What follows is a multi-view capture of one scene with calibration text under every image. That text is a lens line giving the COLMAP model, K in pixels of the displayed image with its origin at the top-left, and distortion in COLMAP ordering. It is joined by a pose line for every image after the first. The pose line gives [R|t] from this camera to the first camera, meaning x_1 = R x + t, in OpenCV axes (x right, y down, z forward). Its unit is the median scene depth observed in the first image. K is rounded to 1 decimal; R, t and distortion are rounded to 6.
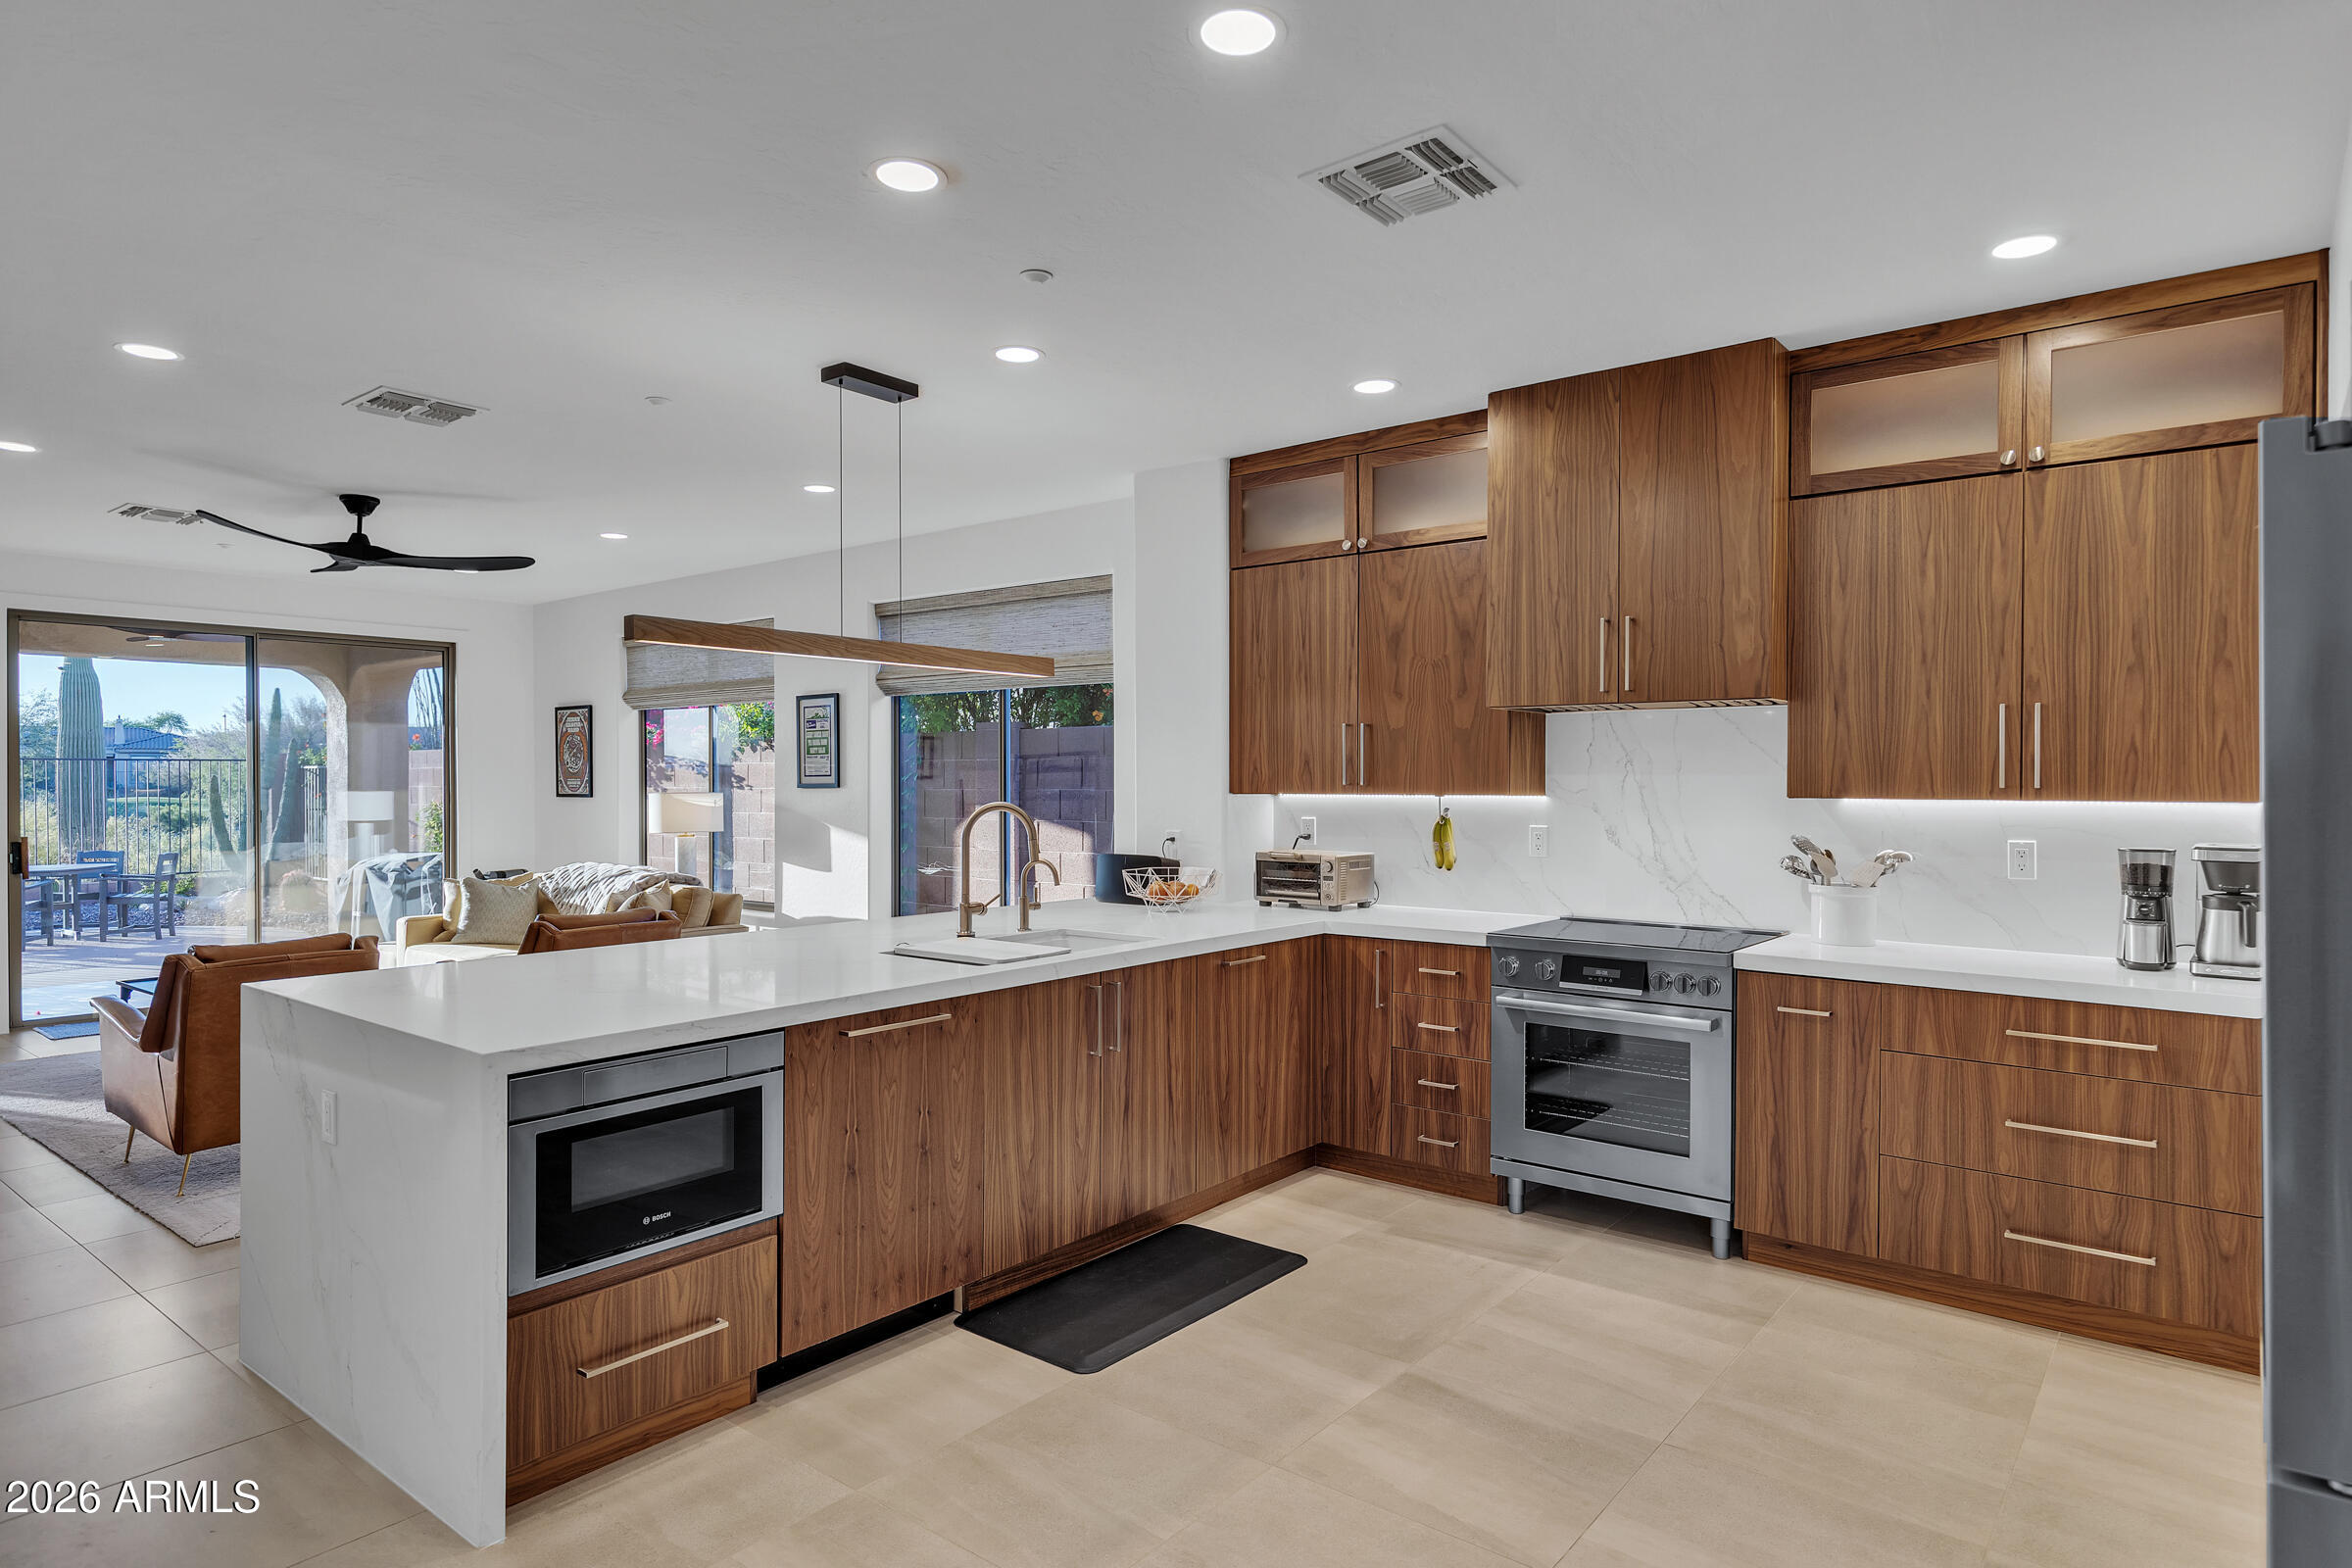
lens RADIAL K [[1300.6, 0, 1180.5], [0, 1300.6, 790.9], [0, 0, 1]] dist [0.000679, -0.000514]
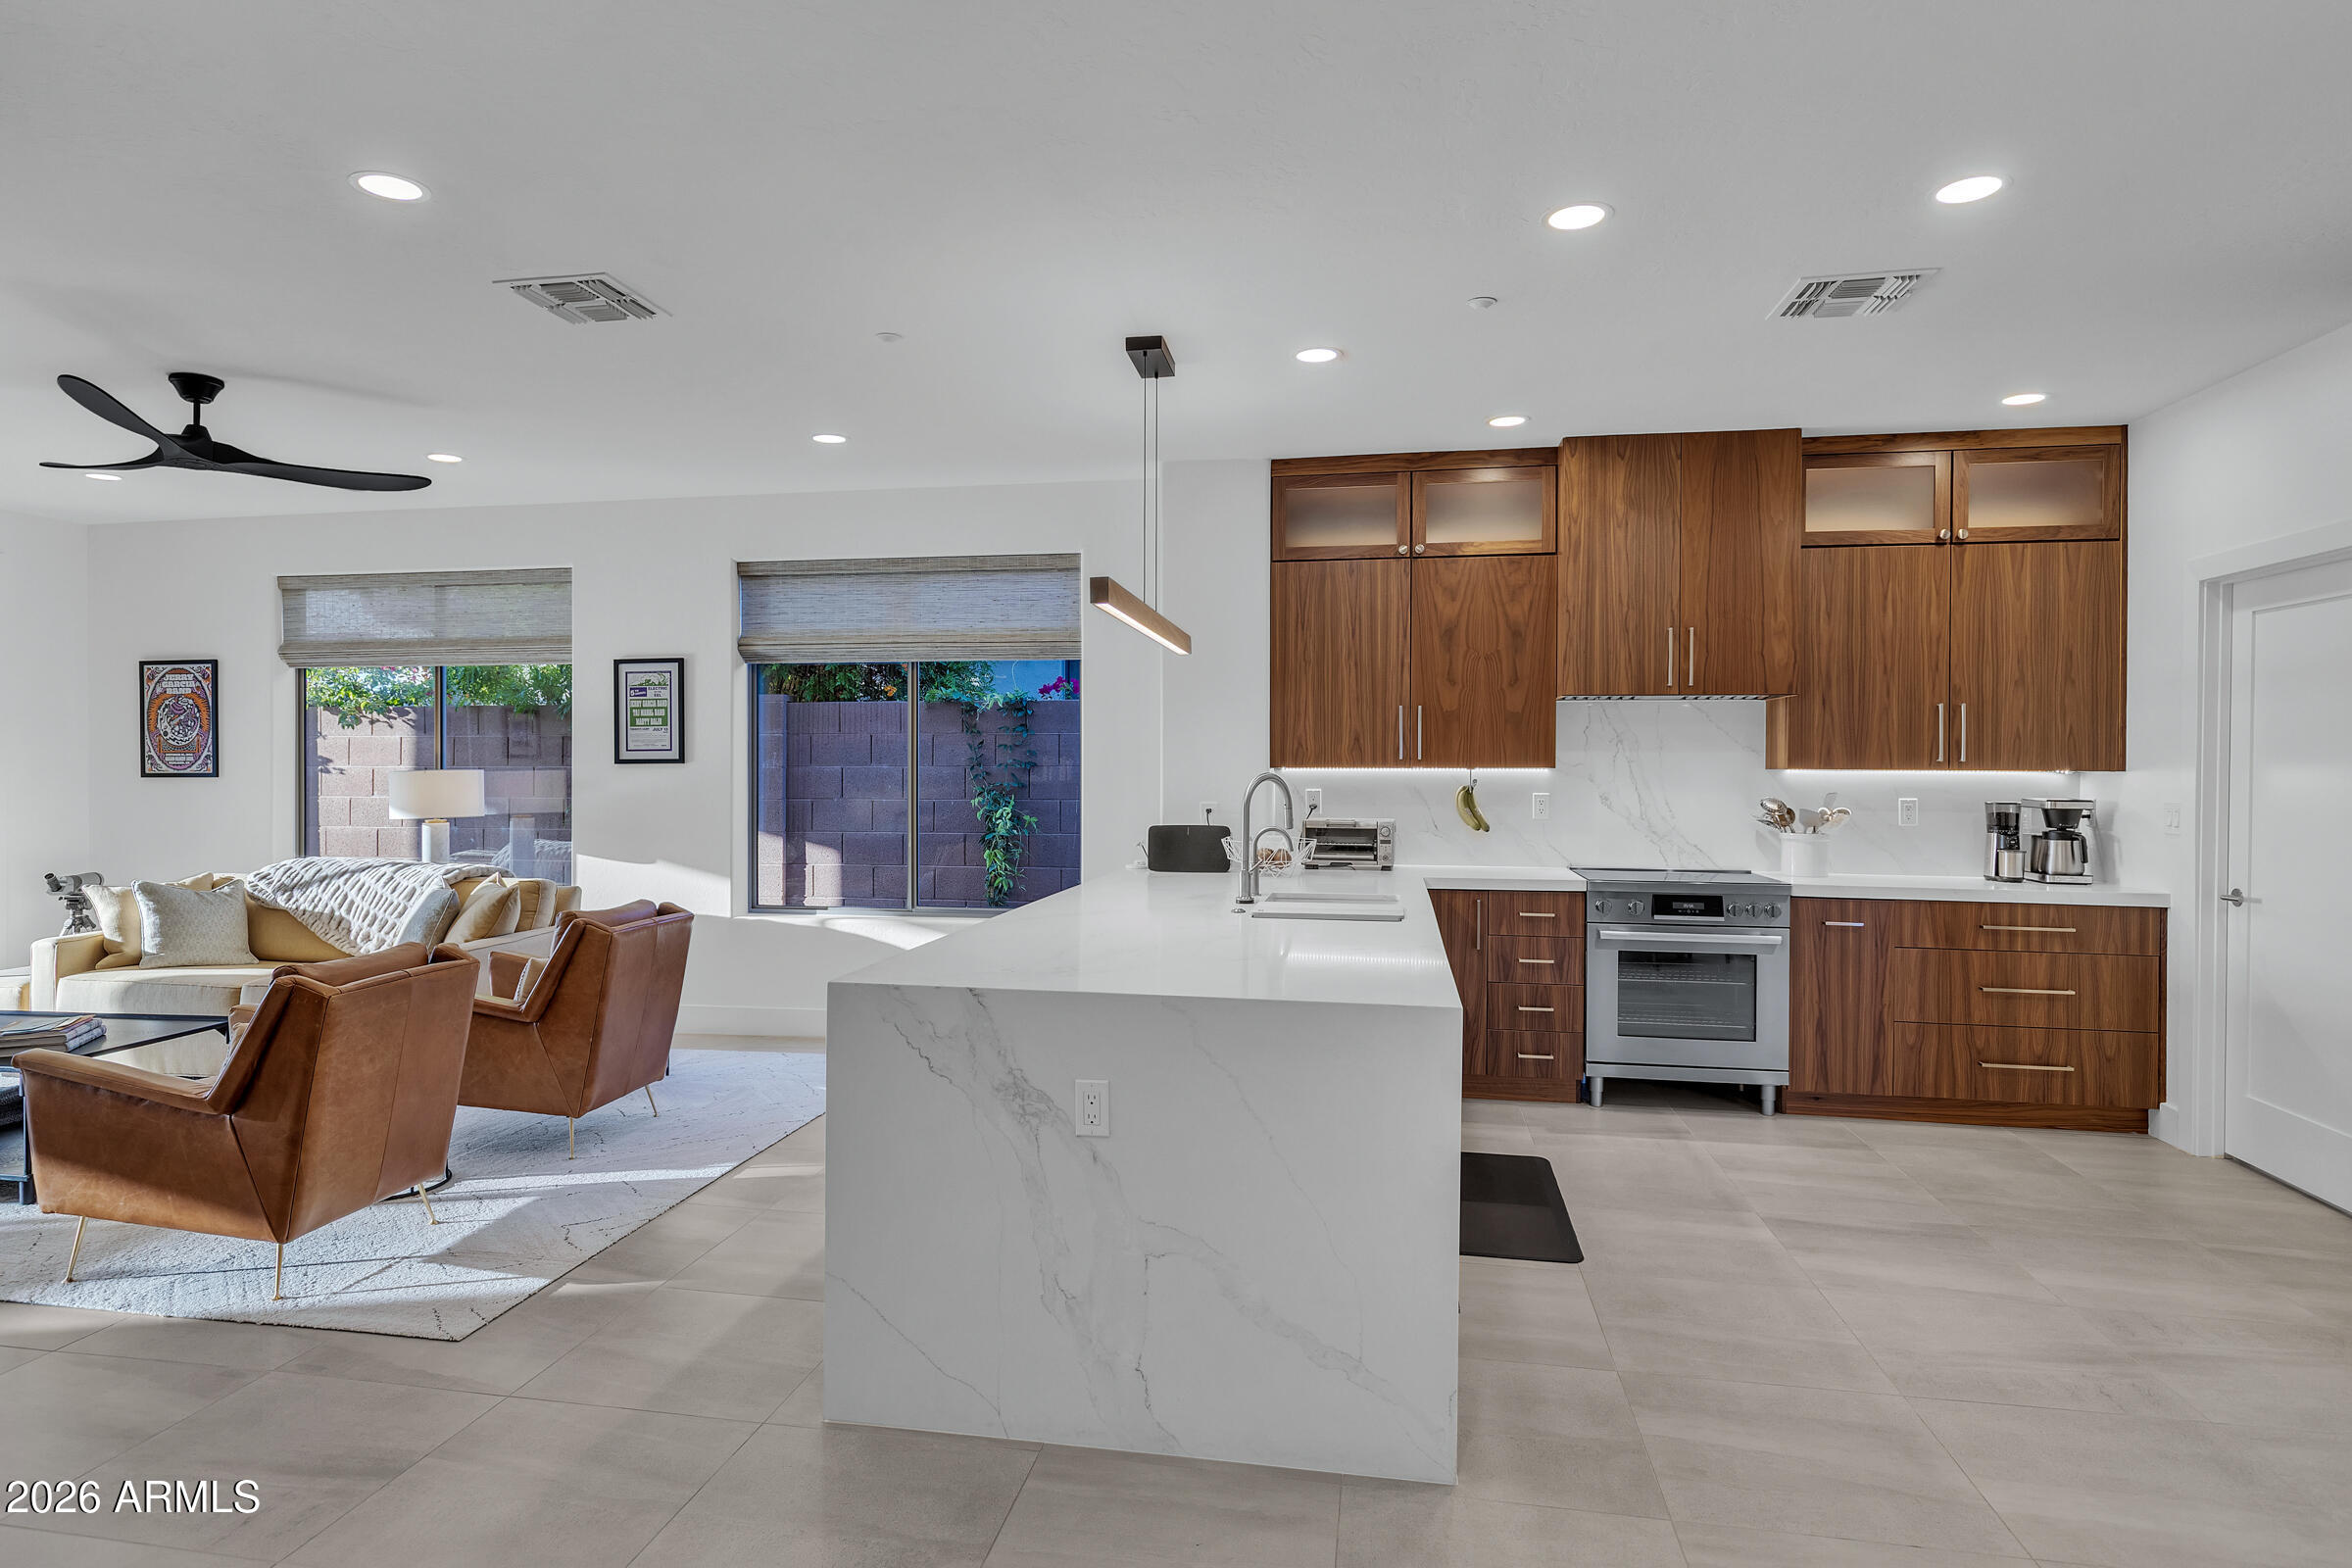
lens RADIAL K [[1300.6, 0, 1143.6], [0, 1300.6, 768.4], [0, 0, 1]] dist [0.000679, -0.000514]
pose [[0.884687, 0.000073, 0.466185, -0.692709], [0.001841, 0.999992, -0.003651, 0.007759], [-0.466182, 0.004088, 0.884679, 0.109611]]
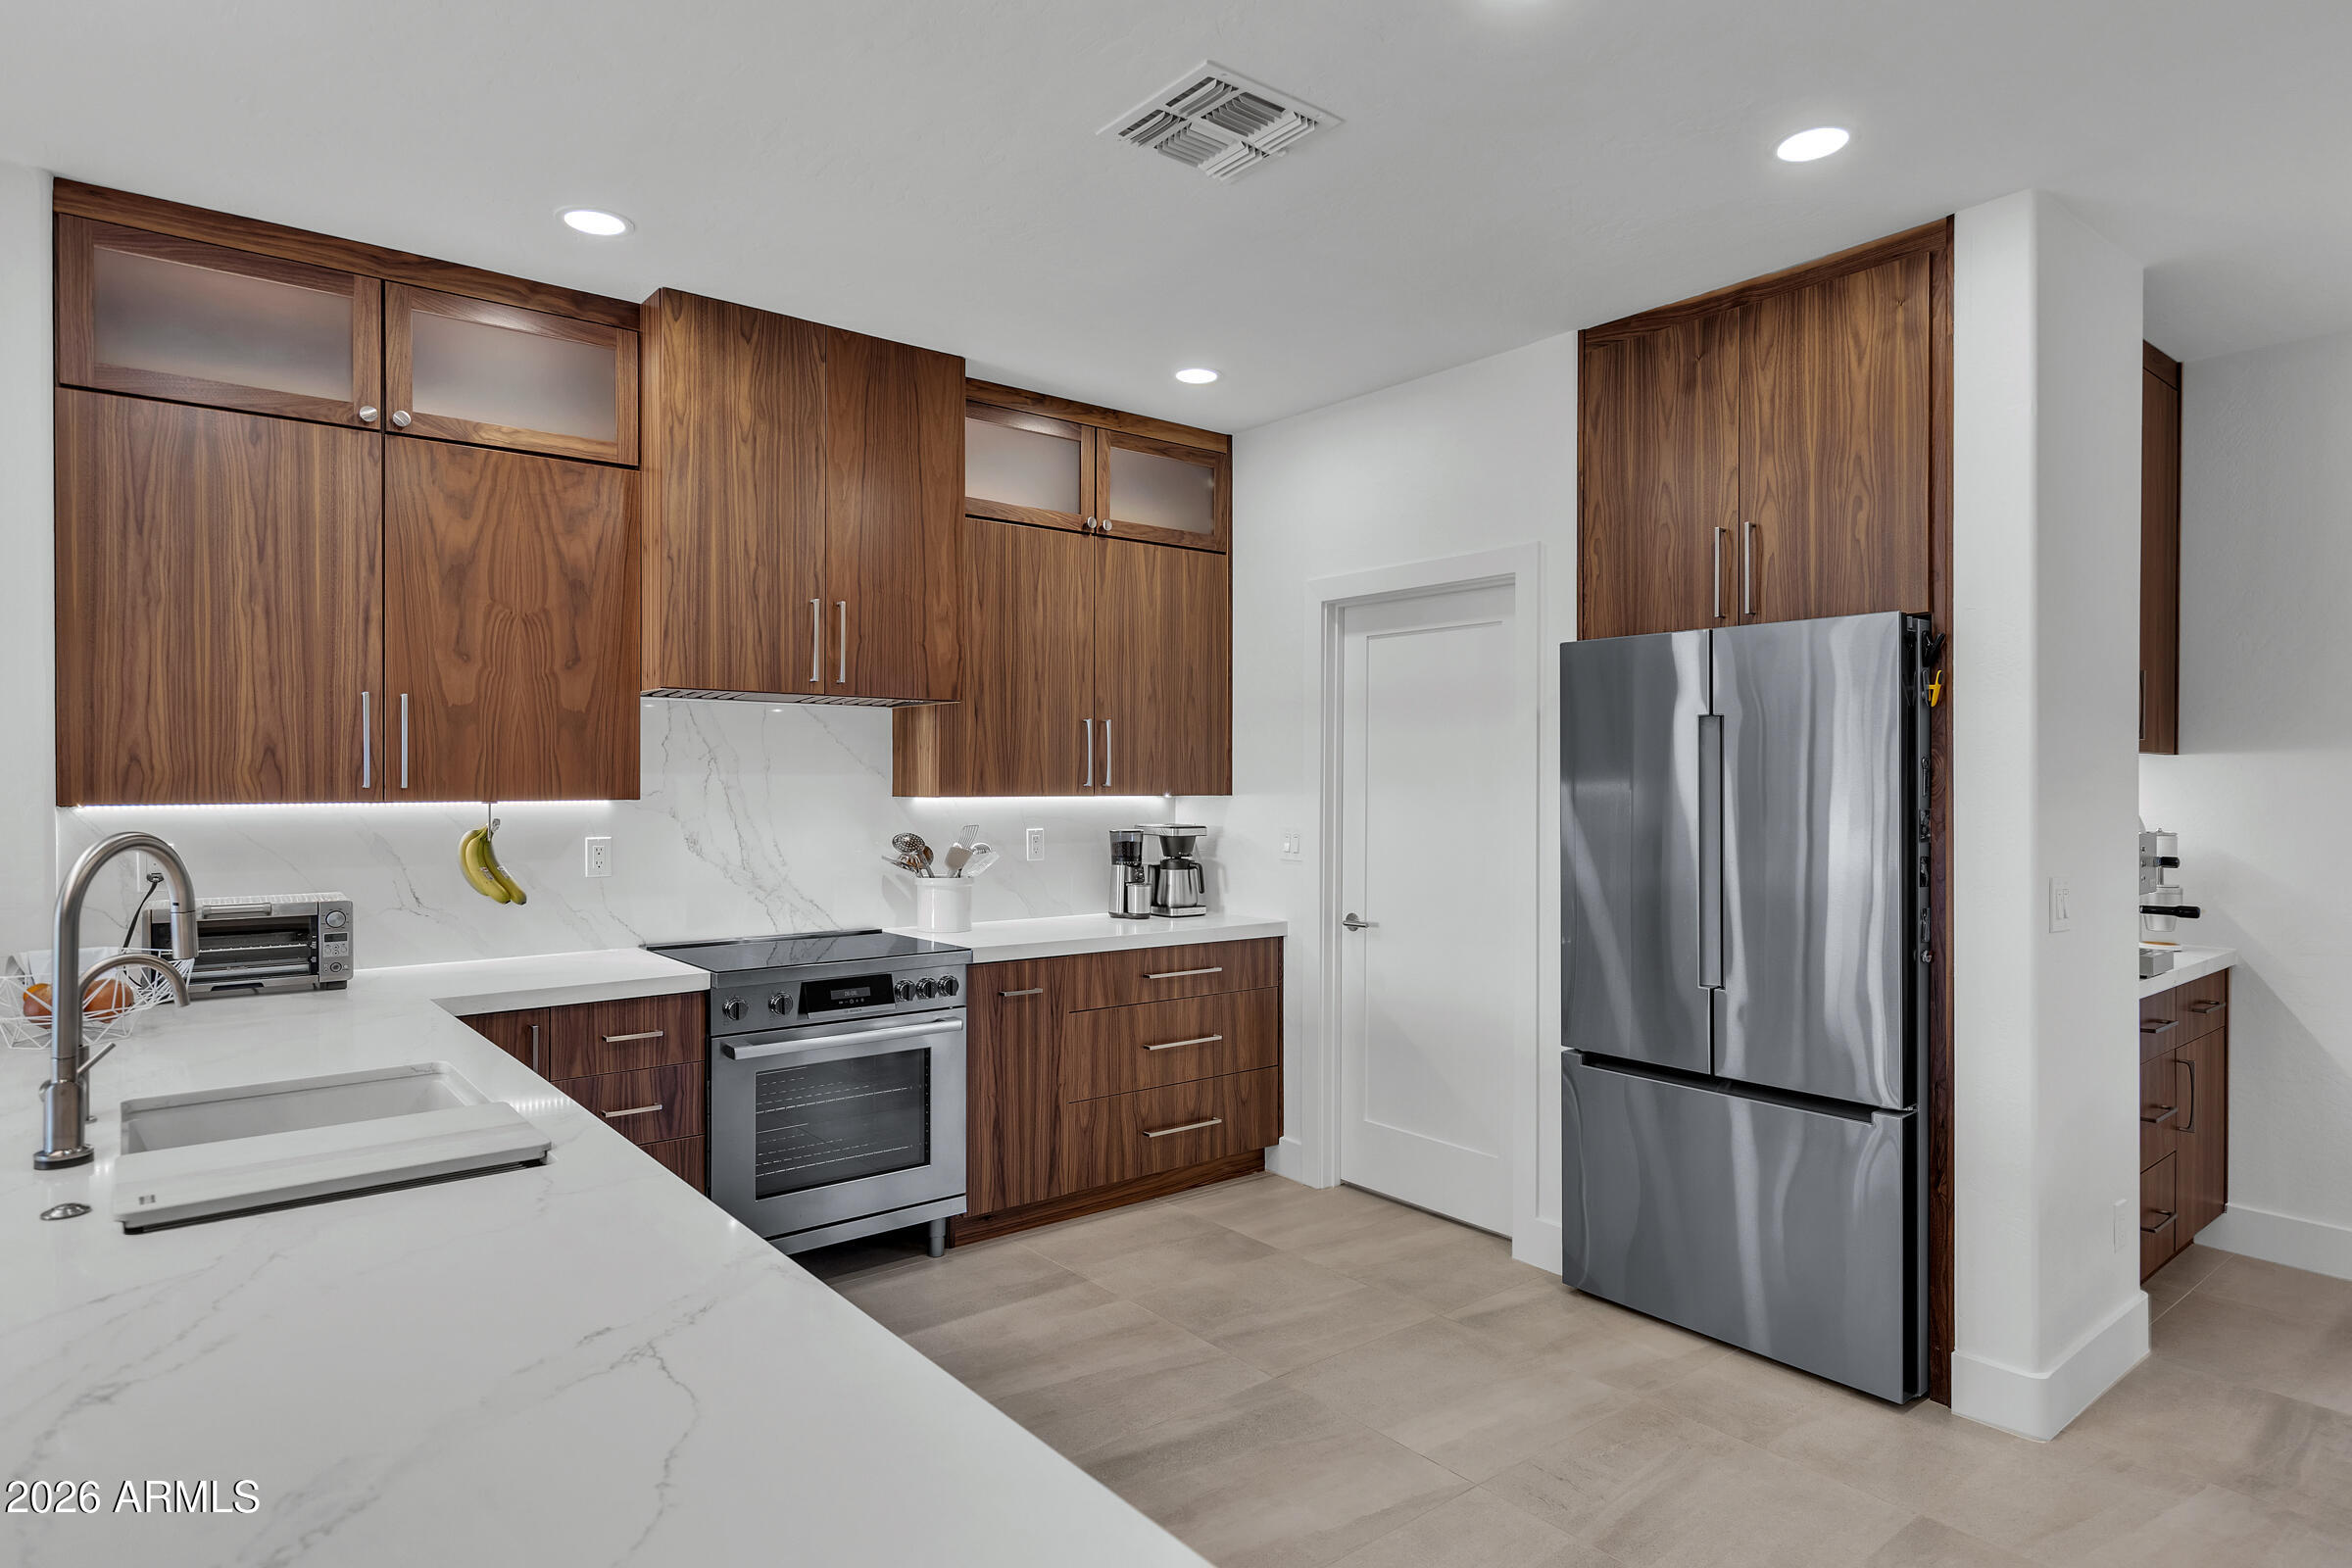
lens RADIAL K [[1300.6, 0, 1180.9], [0, 1300.6, 779.9], [0, 0, 1]] dist [0.000679, -0.000514]
pose [[0.213734, -0.001488, 0.976891, -0.471672], [0.009134, 0.999958, -0.000475, -0.005542], [-0.976849, 0.009025, 0.213739, 0.540786]]
